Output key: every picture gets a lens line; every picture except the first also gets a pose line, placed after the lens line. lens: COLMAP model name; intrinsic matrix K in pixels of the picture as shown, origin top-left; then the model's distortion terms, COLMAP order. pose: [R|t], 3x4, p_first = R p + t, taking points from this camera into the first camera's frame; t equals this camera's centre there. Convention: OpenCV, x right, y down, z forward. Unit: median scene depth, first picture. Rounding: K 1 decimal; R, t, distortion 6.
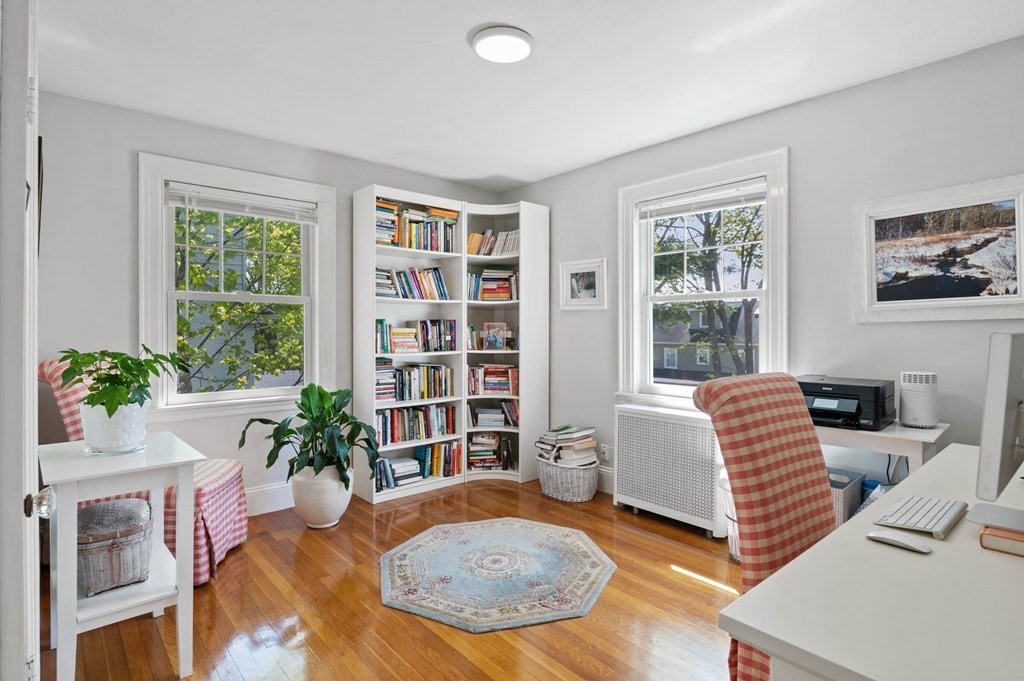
lens RADIAL K [[522.0, 0, 512.1], [0, 522.0, 332.3], [0, 0, 1]] dist [-0.009314, -0.000238]
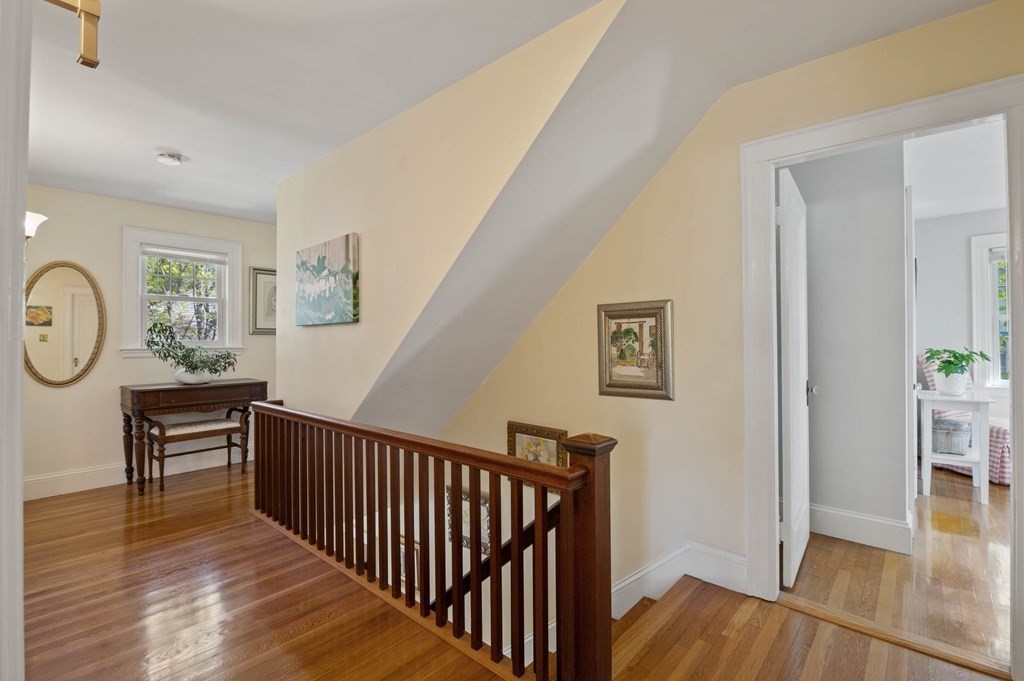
lens RADIAL K [[477.1, 0, 511.4], [0, 477.1, 338.1], [0, 0, 1]] dist [-0.006311, 0.000377]
pose [[0.127259, -0.007924, -0.991838, 1.001946], [0.000919, 0.999969, -0.007871, 0.002265], [0.991869, 0.000090, 0.127262, -1.108918]]
